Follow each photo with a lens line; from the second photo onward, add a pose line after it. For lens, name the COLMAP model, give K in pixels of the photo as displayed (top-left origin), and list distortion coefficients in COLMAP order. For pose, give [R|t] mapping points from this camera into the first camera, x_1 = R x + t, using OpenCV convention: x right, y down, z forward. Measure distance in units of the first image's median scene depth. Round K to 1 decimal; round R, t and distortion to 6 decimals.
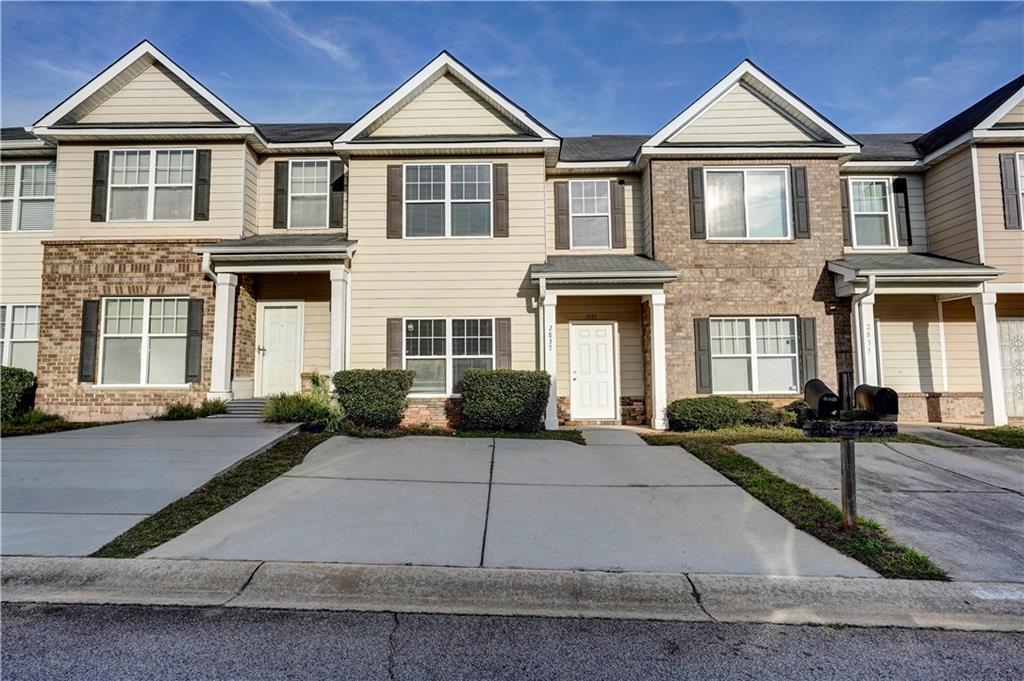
lens RADIAL K [[449.9, 0, 512.0], [0, 449.9, 340.5], [0, 0, 1]] dist [-0.002048, 0.000898]
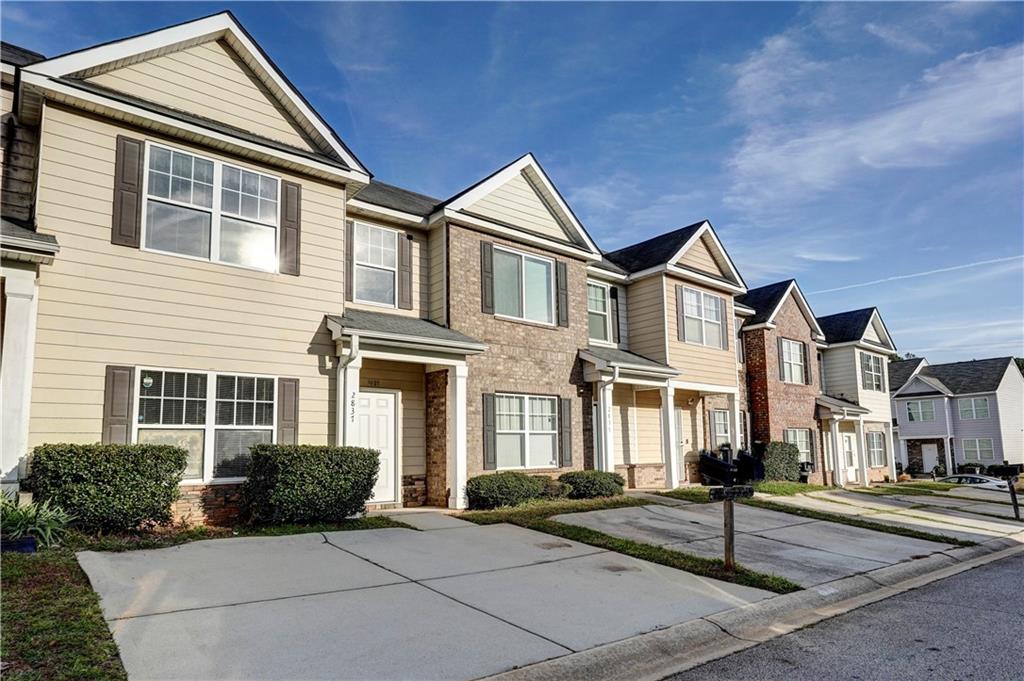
lens RADIAL K [[524.2, 0, 511.3], [0, 524.2, 388.2], [0, 0, 1]] dist [-0.002578, 0.000602]
pose [[0.804685, 0.066420, 0.589974, -0.218764], [-0.042211, 0.997608, -0.054739, 0.000461], [-0.592199, 0.019145, 0.805564, 0.038707]]
